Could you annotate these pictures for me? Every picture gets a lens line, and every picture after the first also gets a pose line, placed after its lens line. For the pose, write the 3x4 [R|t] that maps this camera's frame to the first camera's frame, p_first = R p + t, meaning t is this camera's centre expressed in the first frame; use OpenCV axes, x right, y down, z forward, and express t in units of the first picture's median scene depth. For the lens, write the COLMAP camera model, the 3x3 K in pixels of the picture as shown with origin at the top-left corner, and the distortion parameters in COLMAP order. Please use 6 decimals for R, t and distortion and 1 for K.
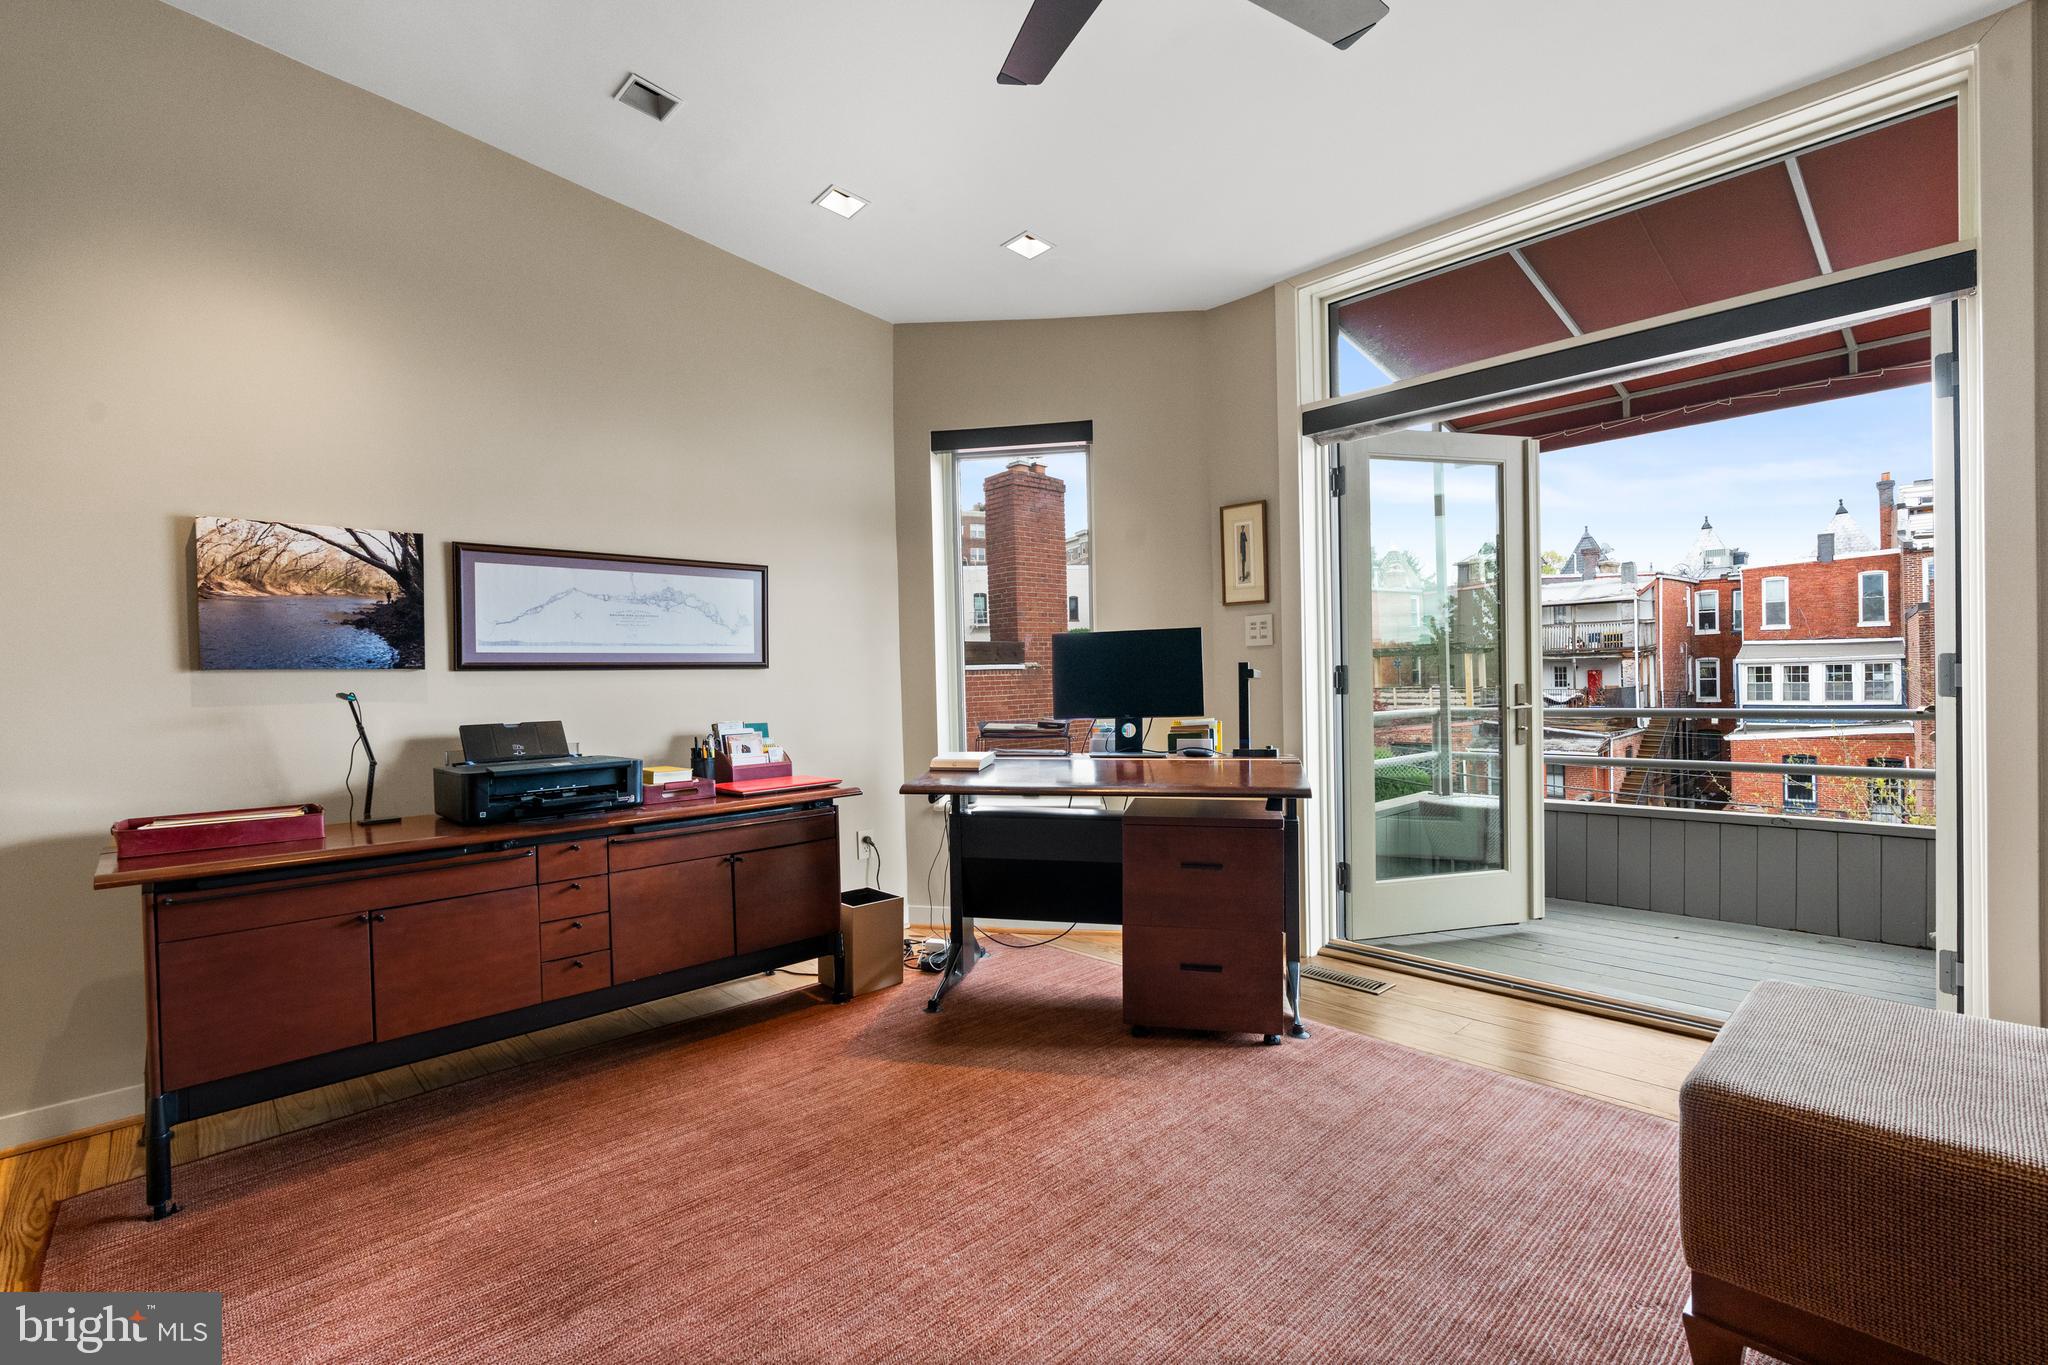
lens RADIAL K [[928.5, 0, 1020.6], [0, 928.5, 688.0], [0, 0, 1]] dist [-0.005133, 0.002044]
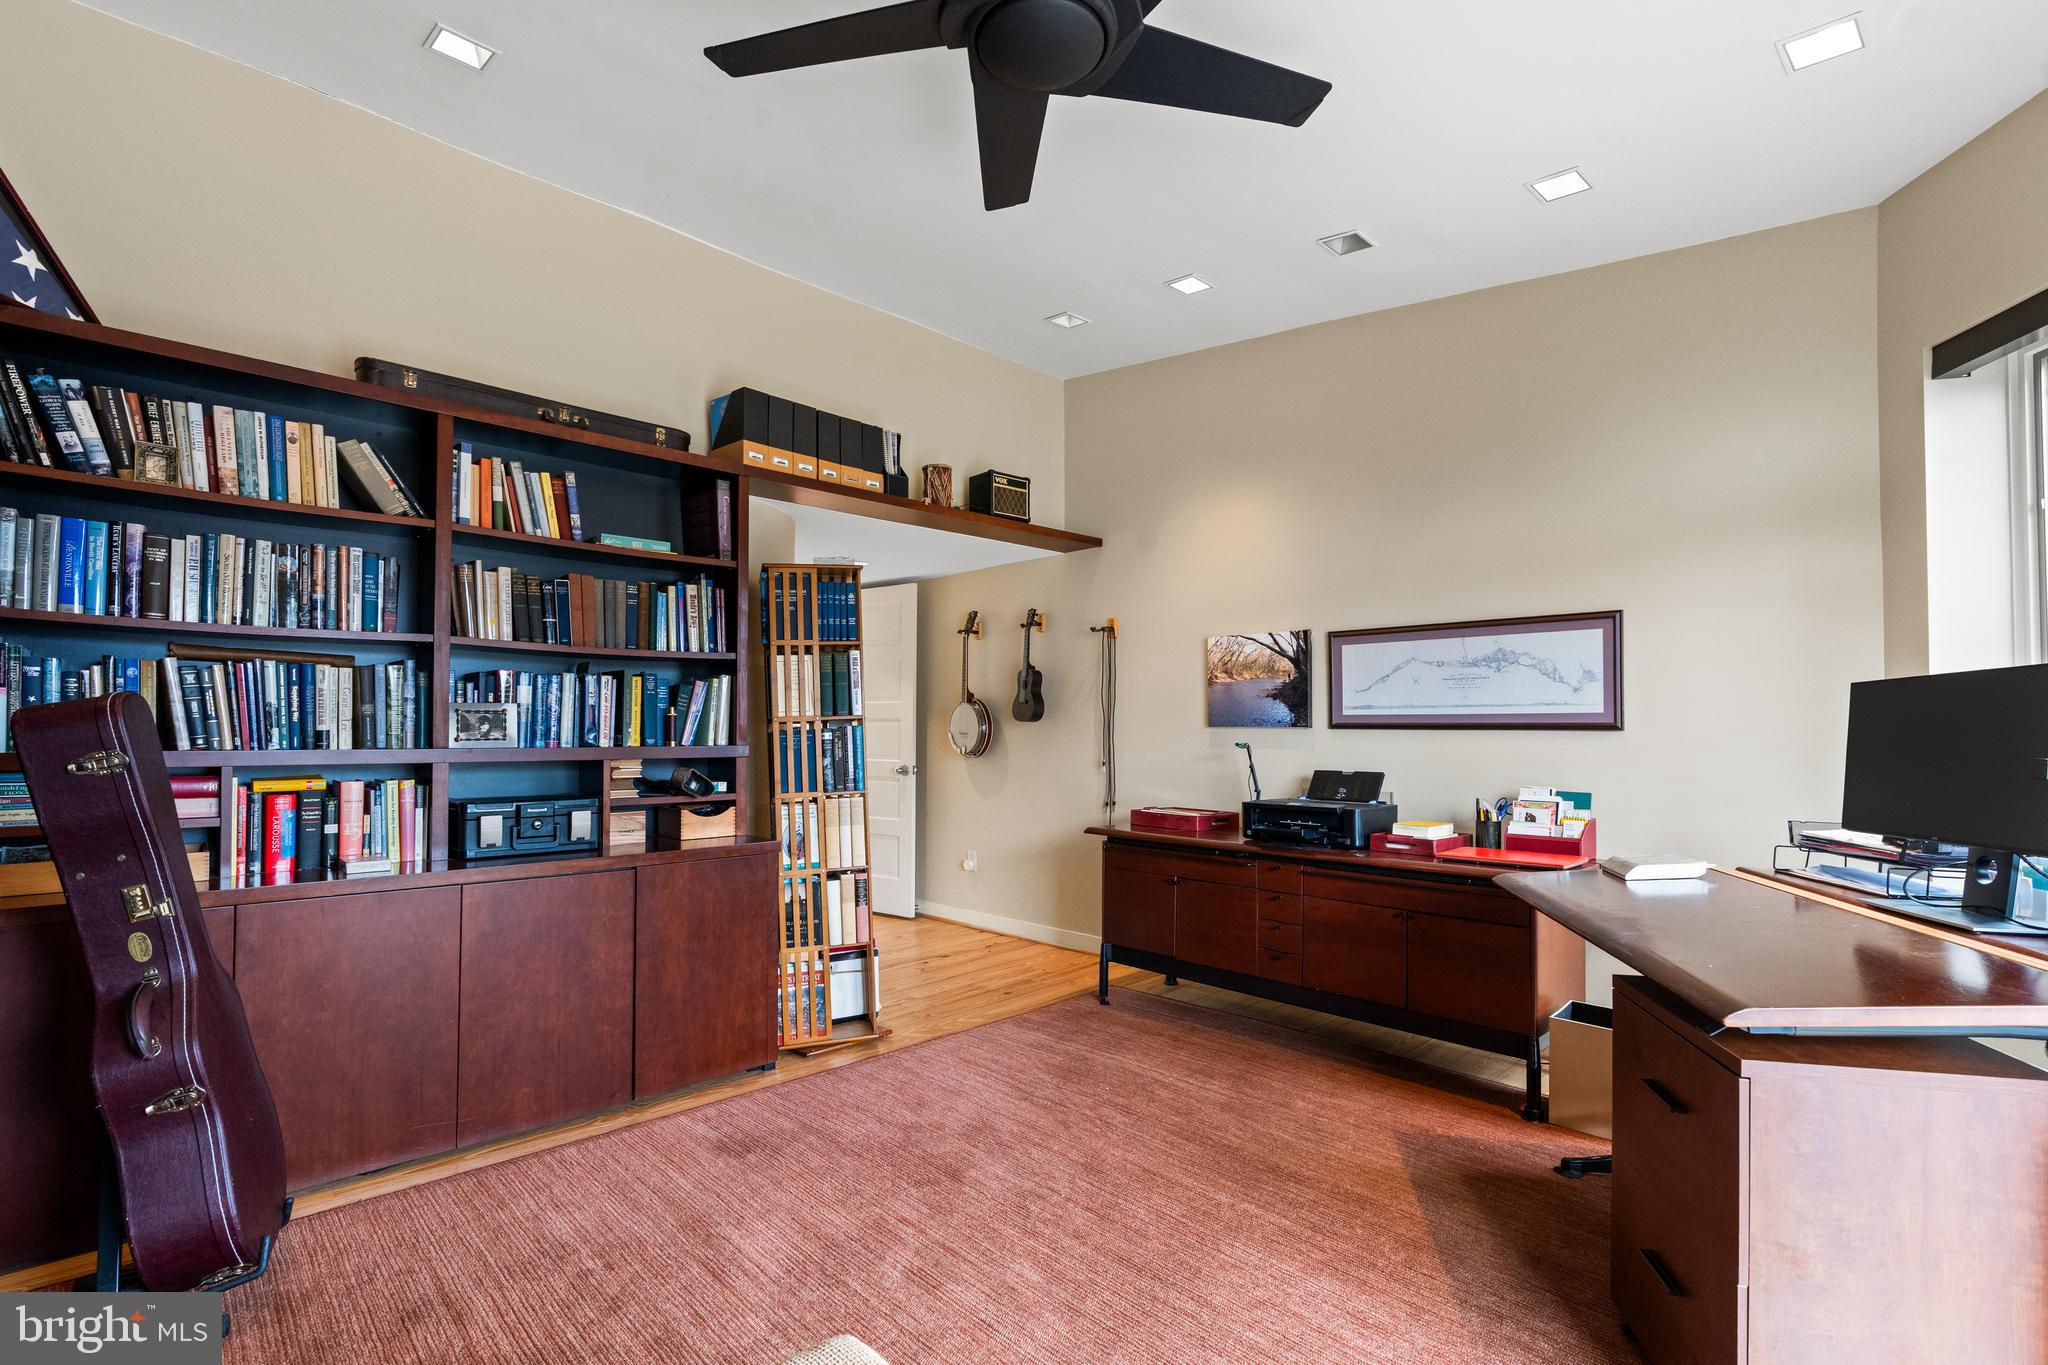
lens RADIAL K [[928.5, 0, 1005.3], [0, 928.5, 718.1], [0, 0, 1]] dist [-0.005133, 0.002044]
pose [[-0.014065, 0.014839, -0.999791, 0.647954], [-0.007701, 0.999859, 0.014948, -0.044526], [0.999871, 0.007909, -0.013949, 0.492843]]
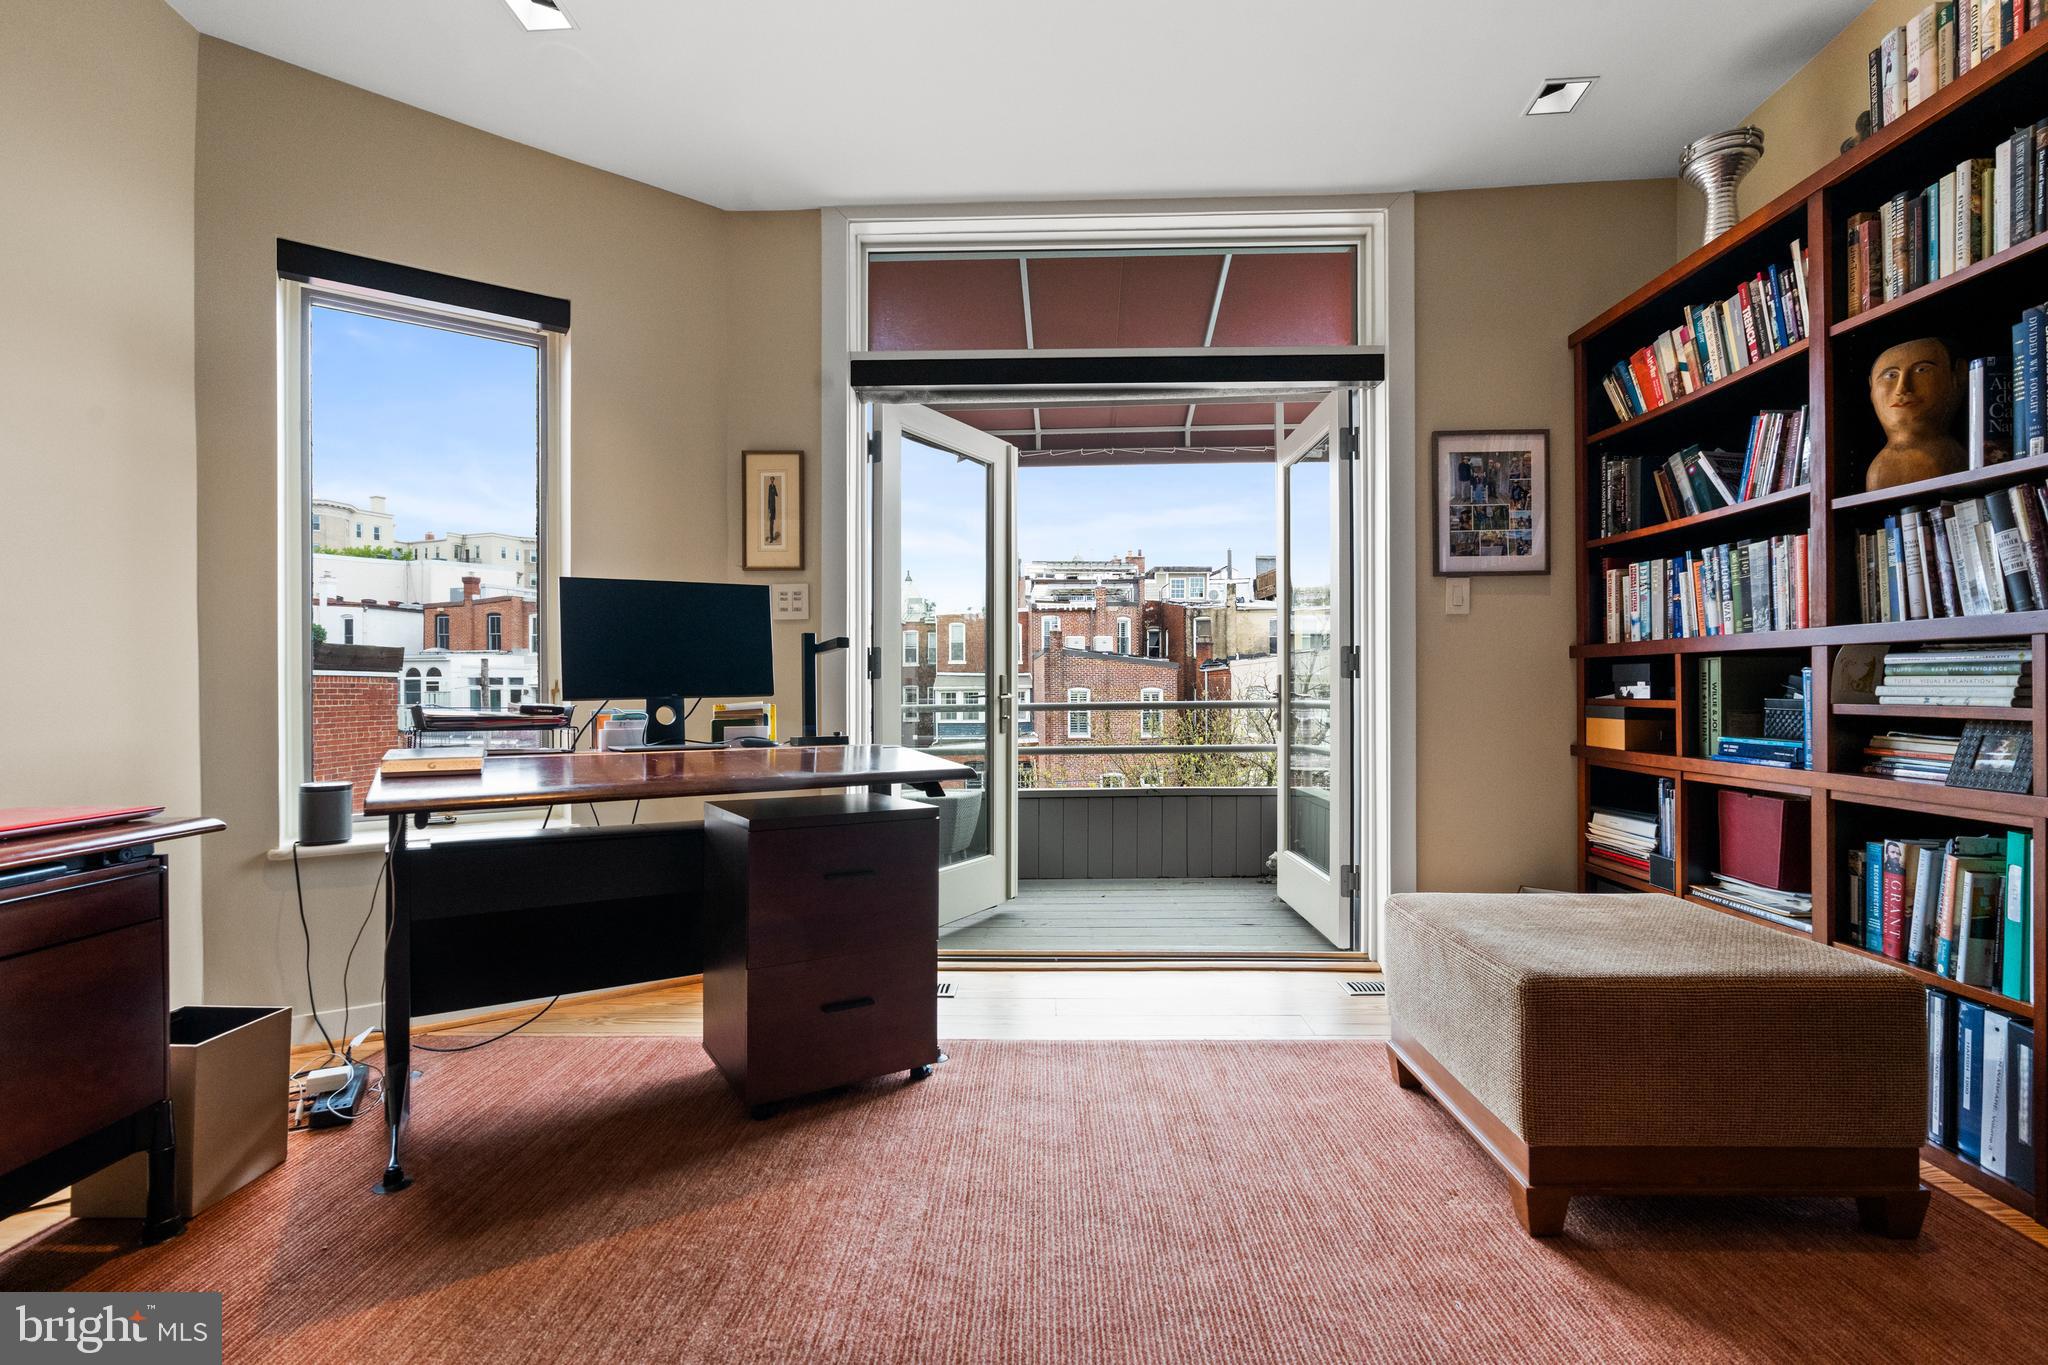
lens RADIAL K [[928.5, 0, 1026.3], [0, 928.5, 686.6], [0, 0, 1]] dist [-0.005133, 0.002044]
pose [[0.699186, 0.021400, 0.714620, -0.222854], [0.000351, 0.999542, -0.030276, 0.046767], [-0.714940, 0.021420, 0.698858, 0.280056]]
